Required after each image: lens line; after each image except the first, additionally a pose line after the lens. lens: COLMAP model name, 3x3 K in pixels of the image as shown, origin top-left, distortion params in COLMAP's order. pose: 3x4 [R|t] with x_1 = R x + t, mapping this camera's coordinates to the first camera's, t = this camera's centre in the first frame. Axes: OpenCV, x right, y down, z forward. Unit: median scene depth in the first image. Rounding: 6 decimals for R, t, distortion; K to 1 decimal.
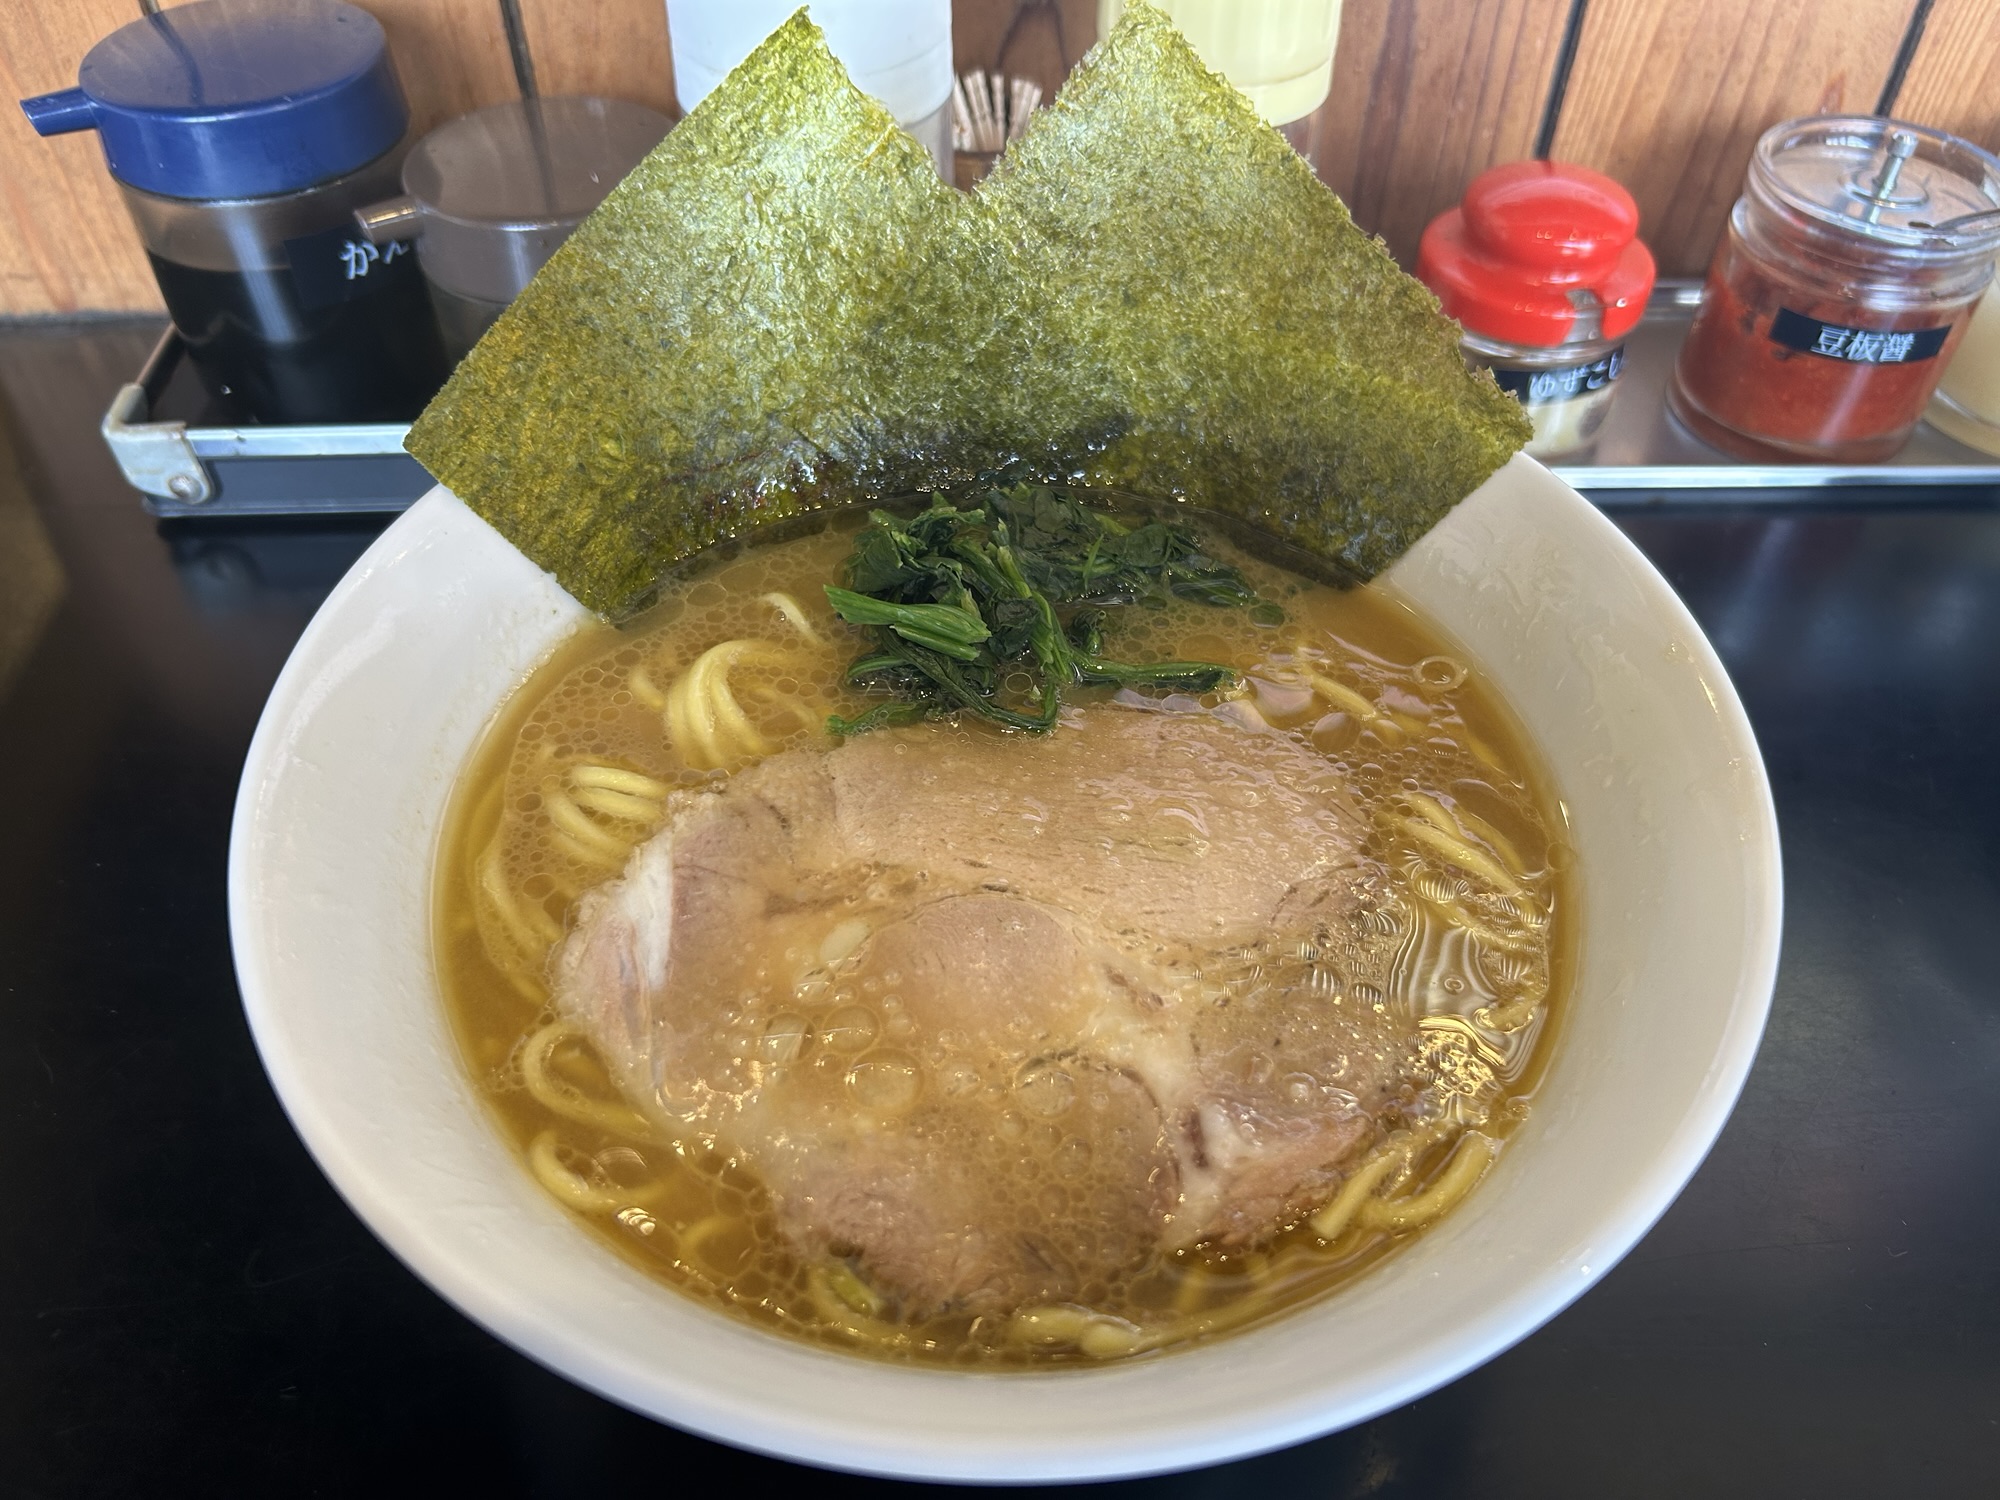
lens RADIAL K [[1619.9, 0, 982.7], [0, 1619.9, 777.6], [0, 0, 1]] dist [0.032744, -0.067519]
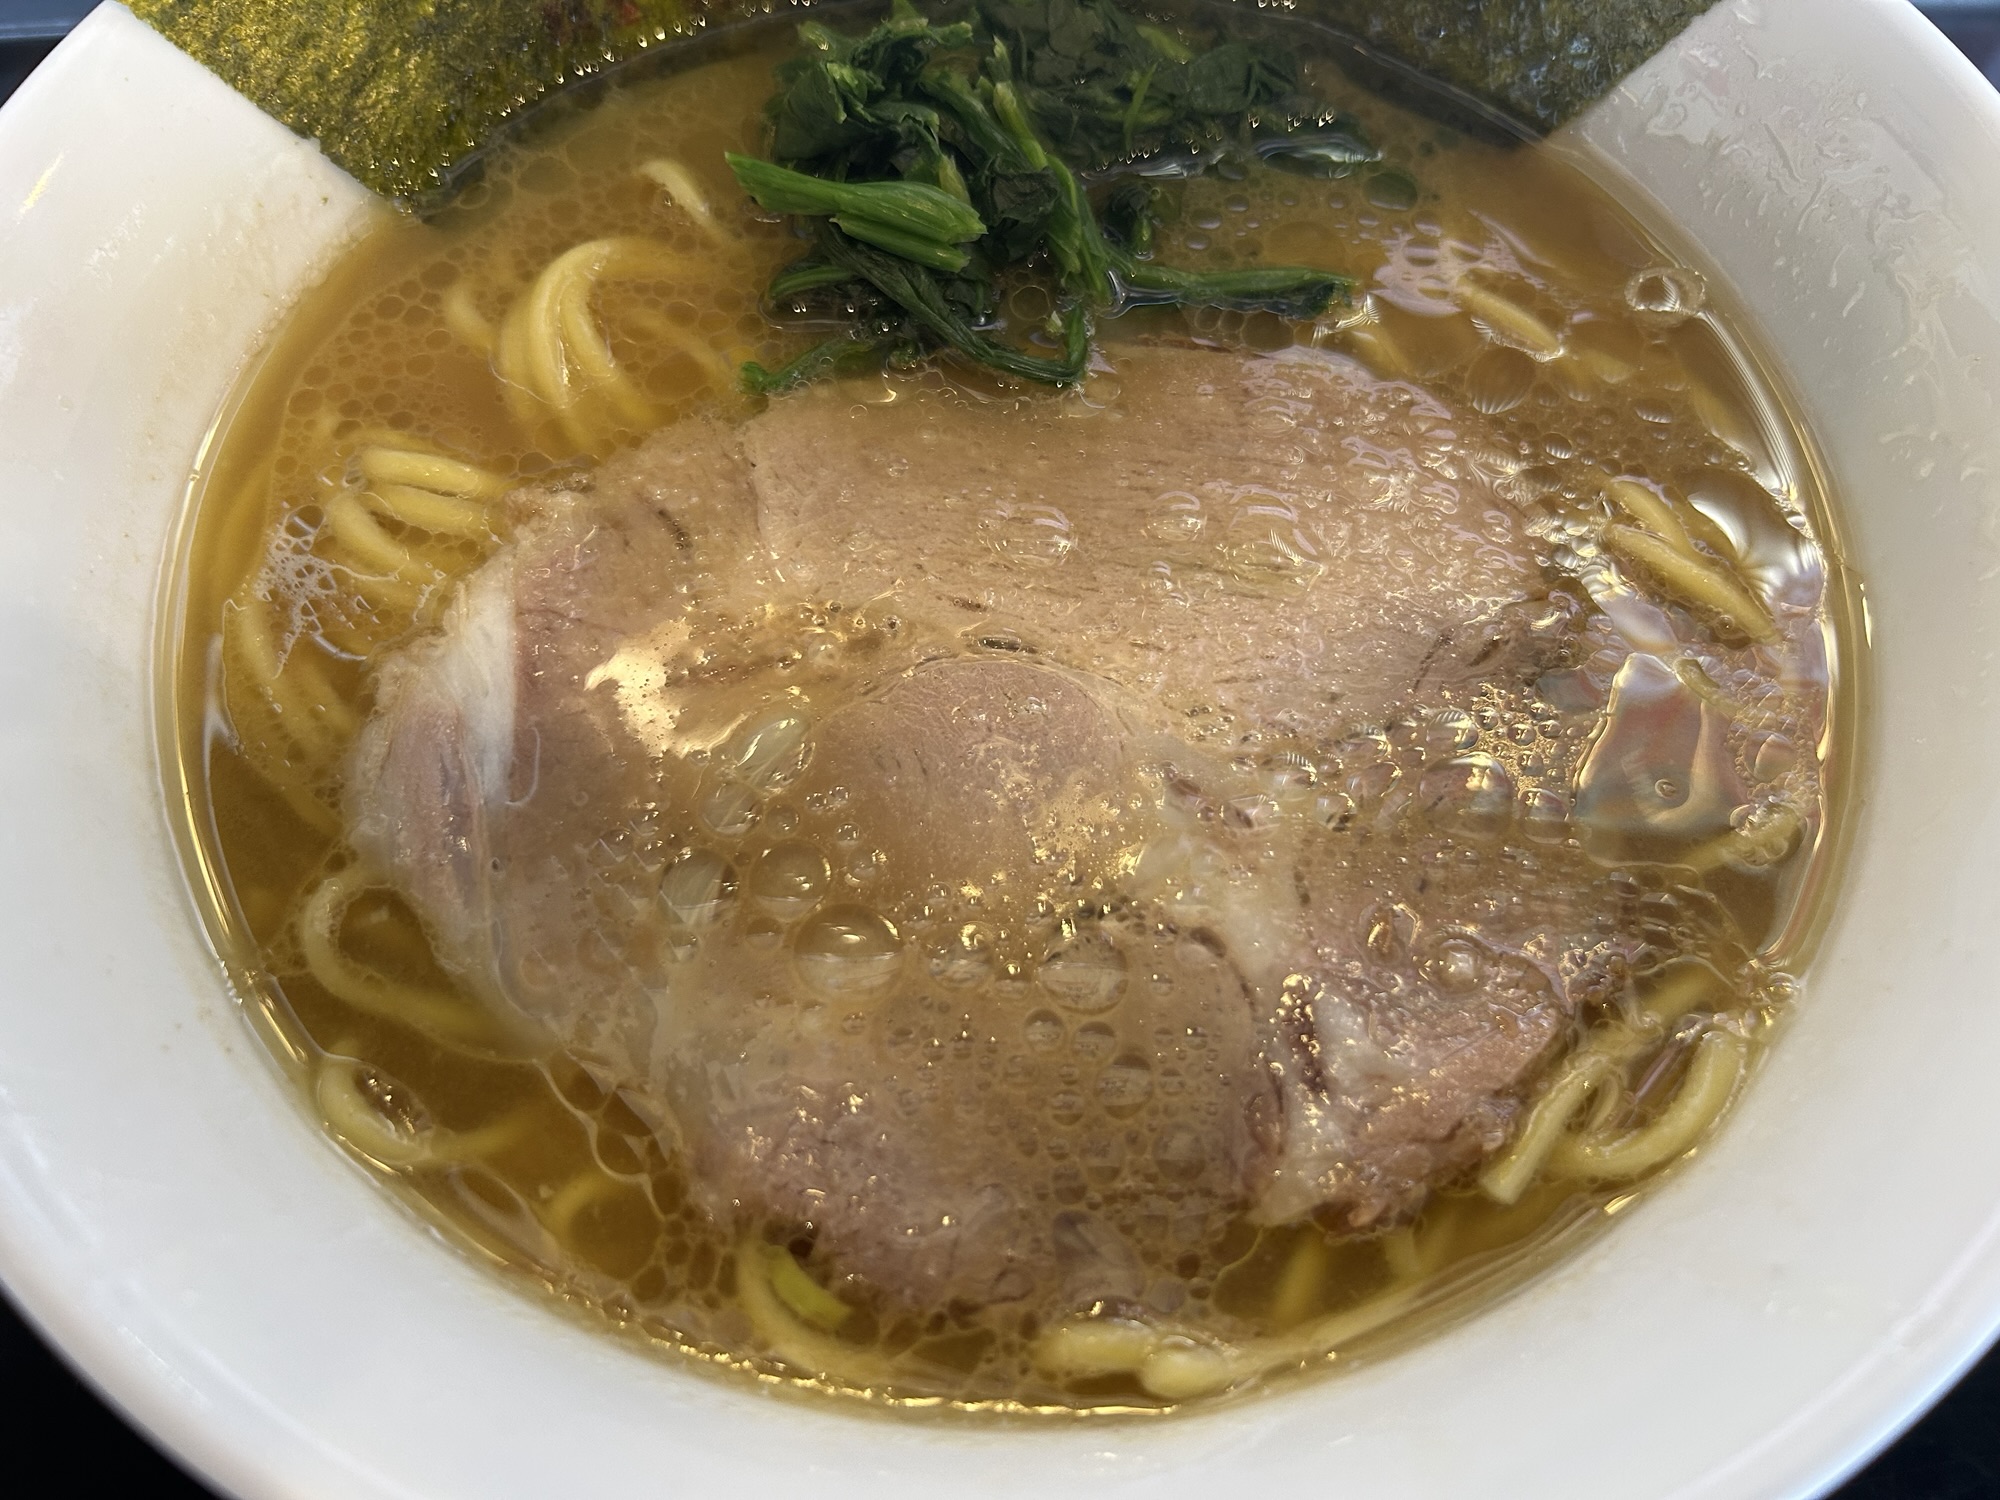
lens RADIAL K [[1619.9, 0, 984.3], [0, 1619.9, 757.3], [0, 0, 1]] dist [0.032744, -0.067519]
pose [[0.999805, -0.017124, 0.009851, -0.005130], [0.013835, 0.962860, 0.269647, -0.057507], [-0.014103, -0.269459, 0.962909, 0.294185]]
